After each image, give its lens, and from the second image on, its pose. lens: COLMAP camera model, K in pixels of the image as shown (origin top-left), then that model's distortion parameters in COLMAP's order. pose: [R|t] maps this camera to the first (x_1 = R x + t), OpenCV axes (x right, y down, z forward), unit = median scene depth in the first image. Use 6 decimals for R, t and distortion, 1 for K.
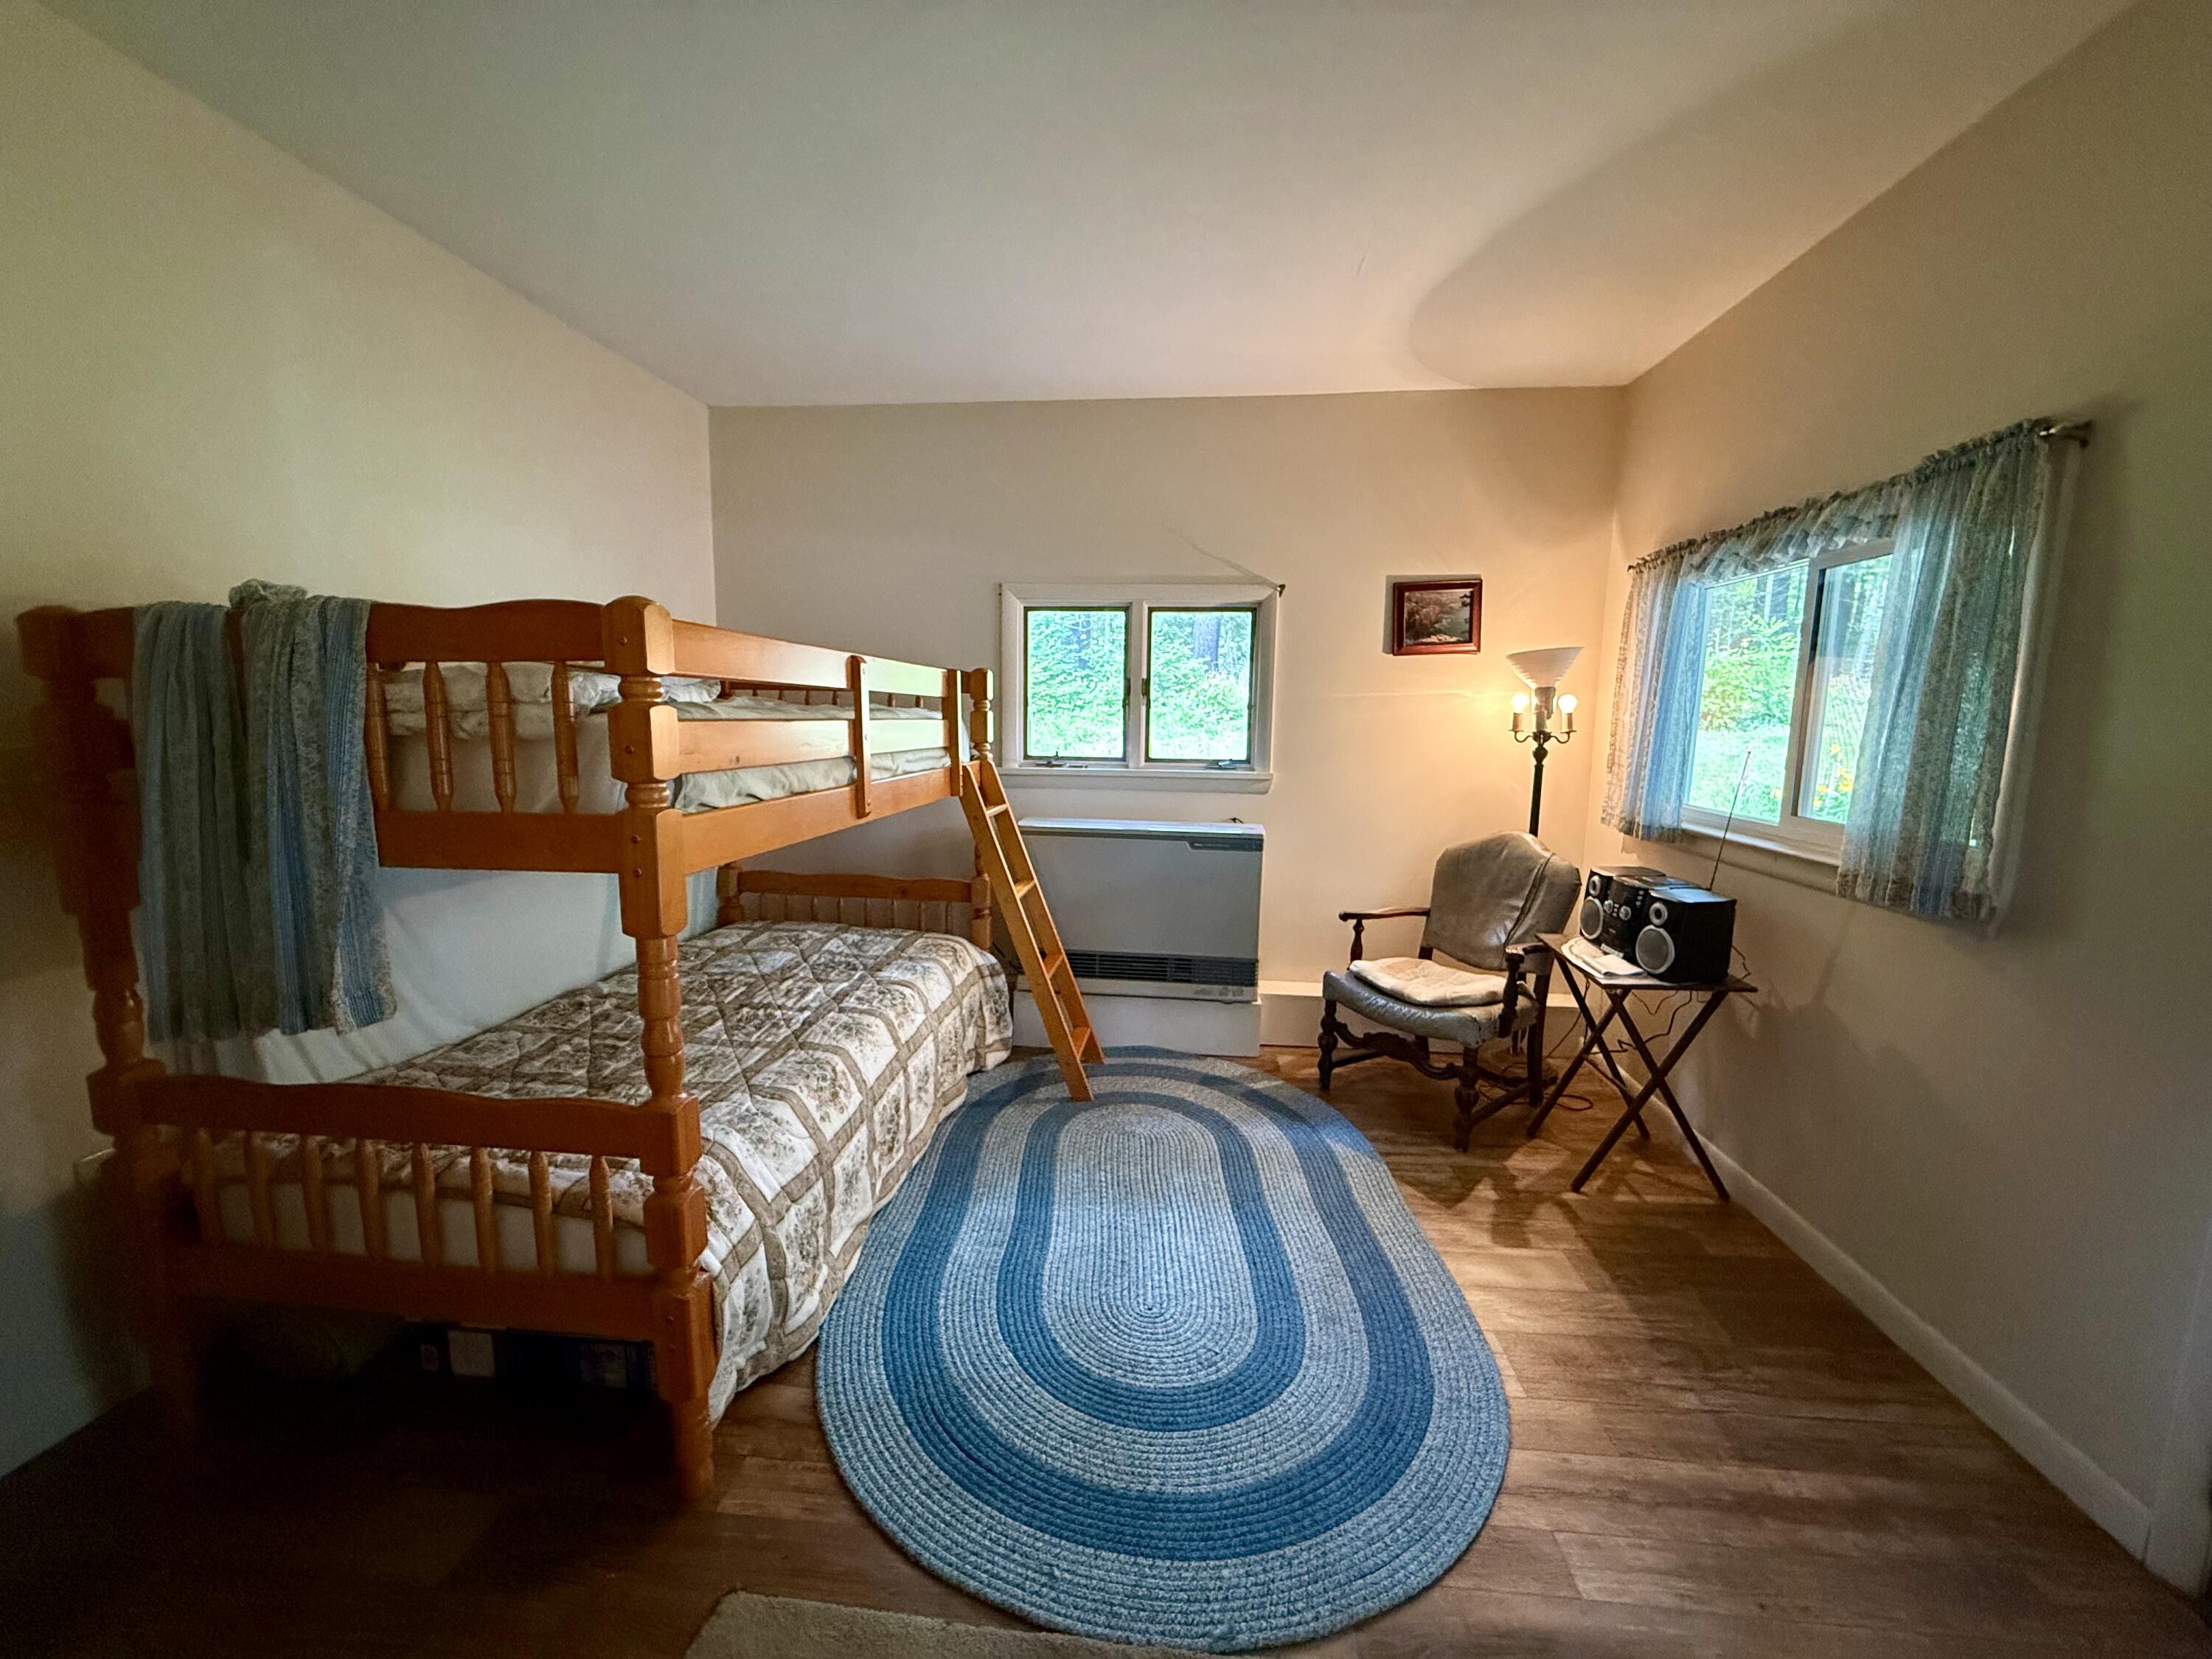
lens RADIAL K [[903.3, 0, 1101.7], [0, 903.3, 838.7], [0, 0, 1]] dist [-0.008437, 0.000105]
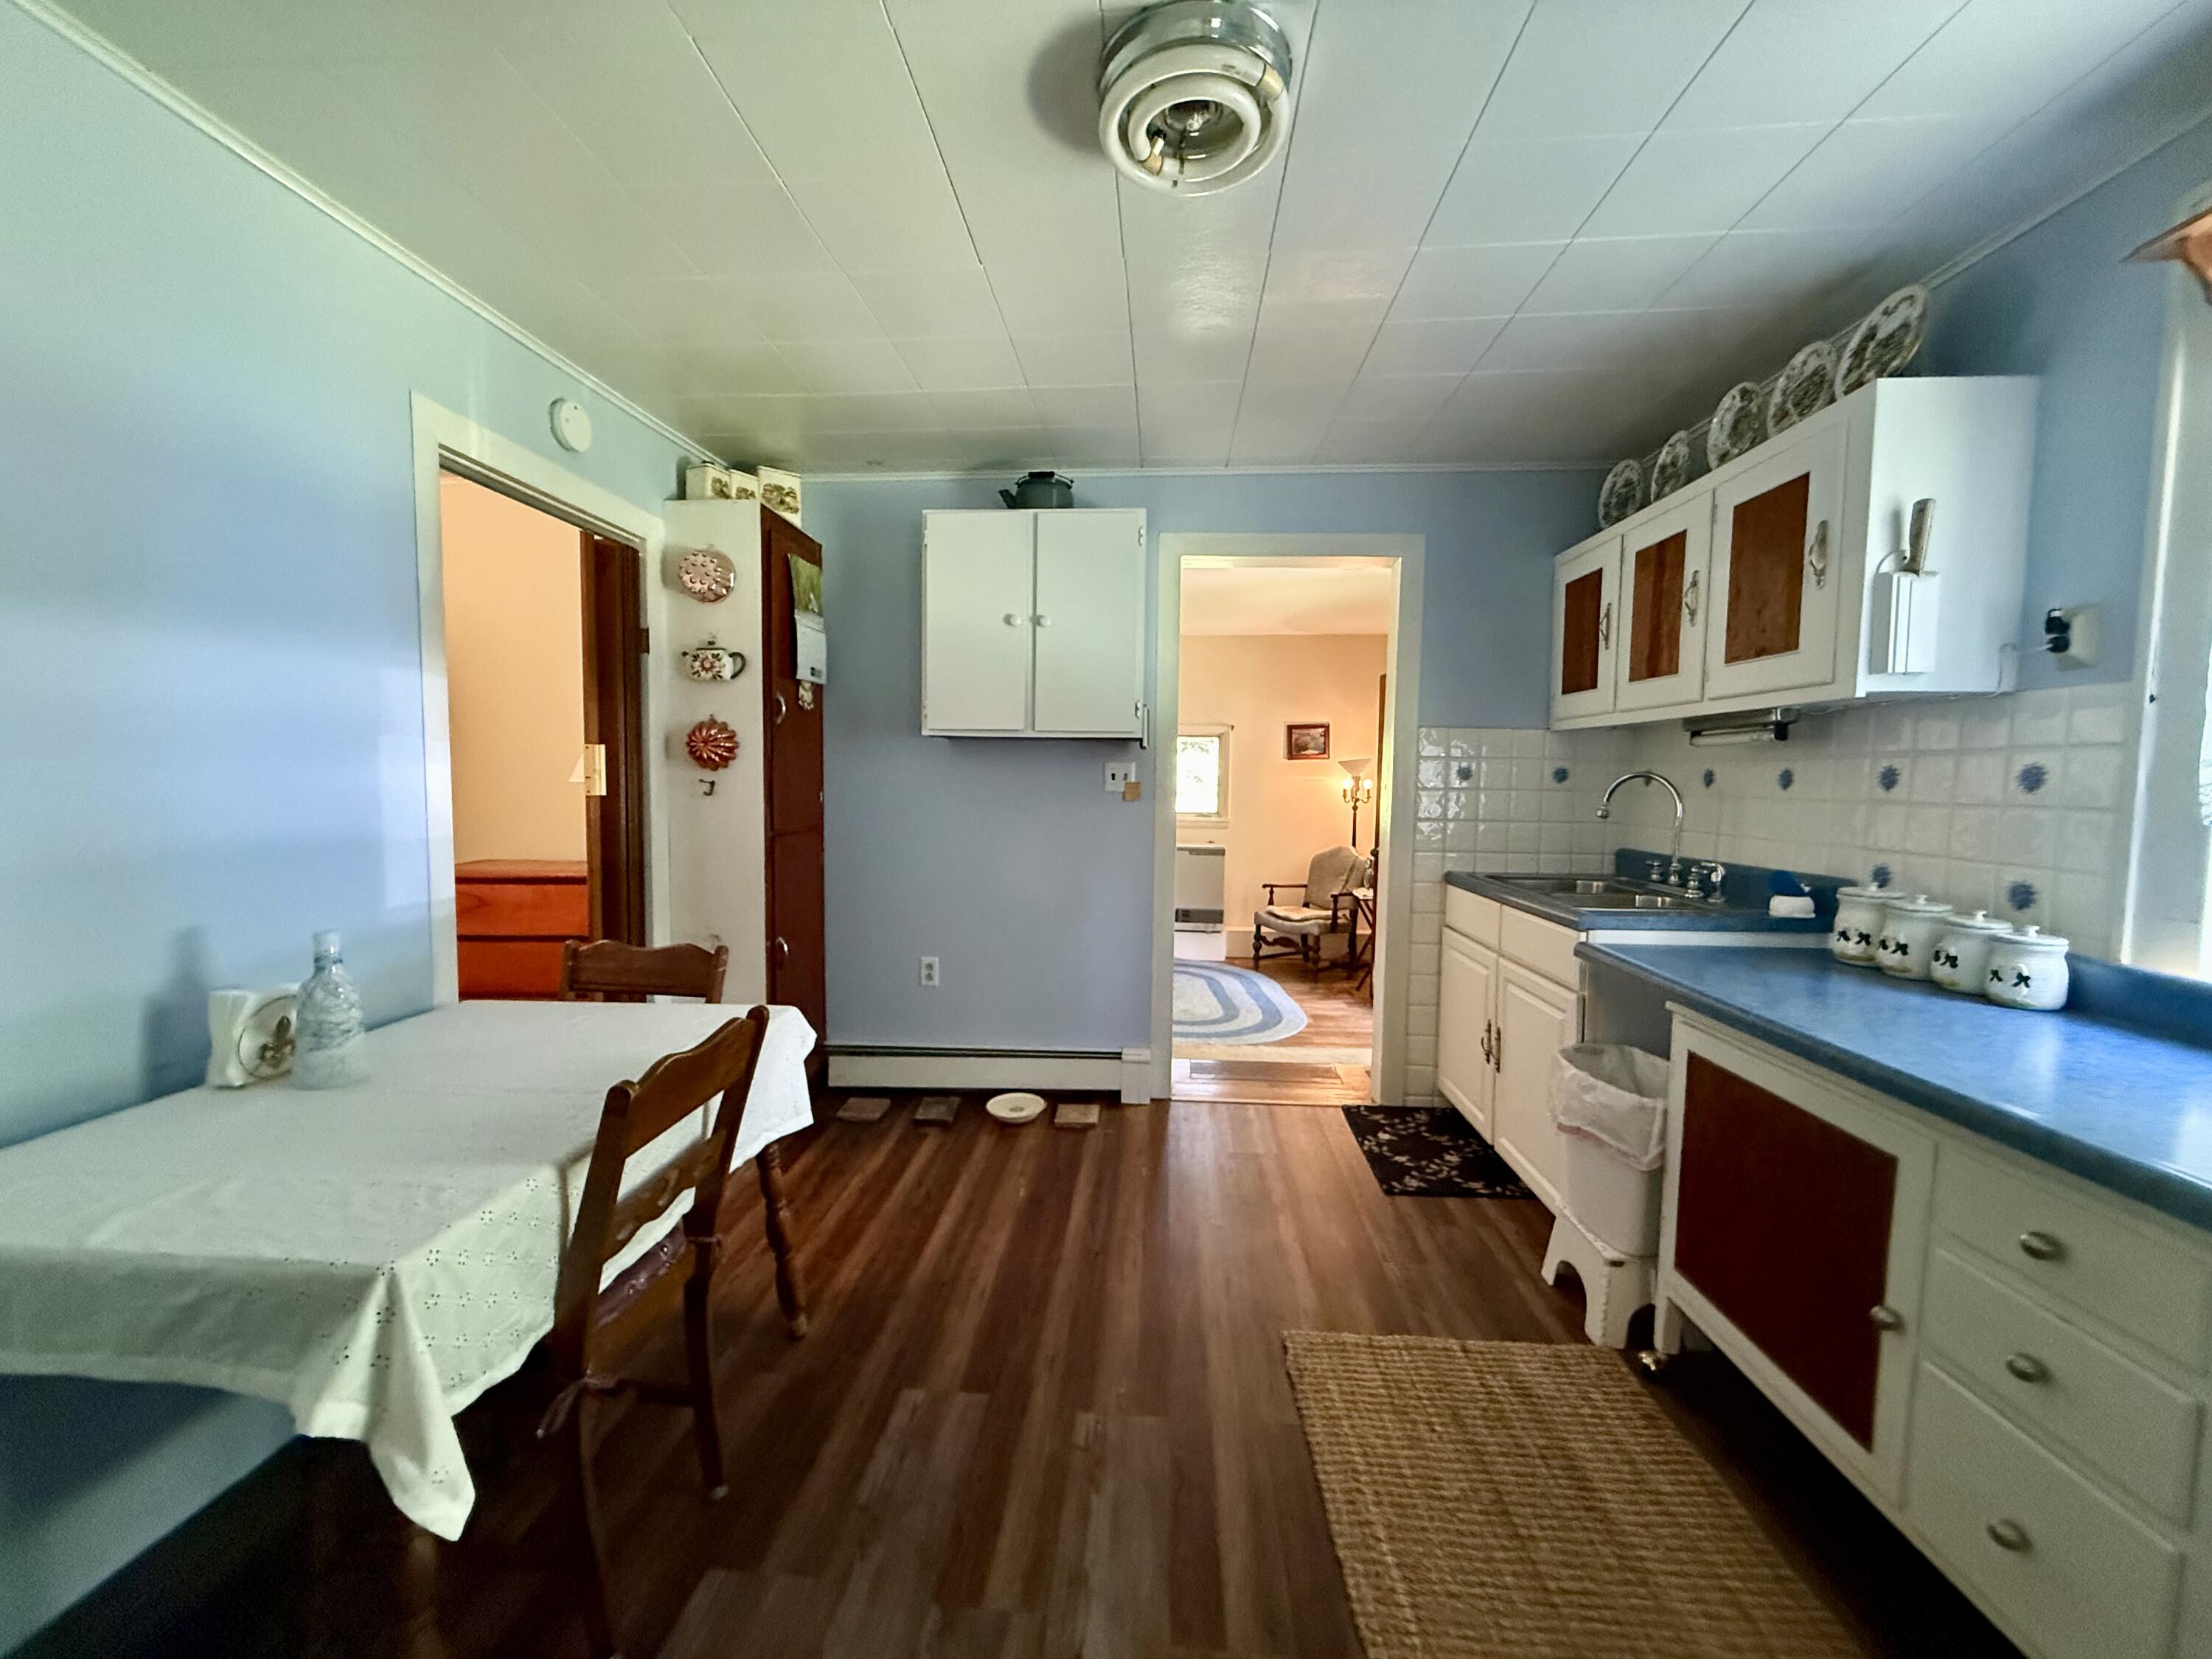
lens RADIAL K [[903.3, 0, 1101.7], [0, 903.3, 838.7], [0, 0, 1]] dist [-0.008437, 0.000105]
pose [[0.999446, -0.001639, 0.033253, -0.175521], [0.003996, 0.997473, -0.070930, 0.123605], [-0.033053, 0.071023, 0.996927, -1.068922]]
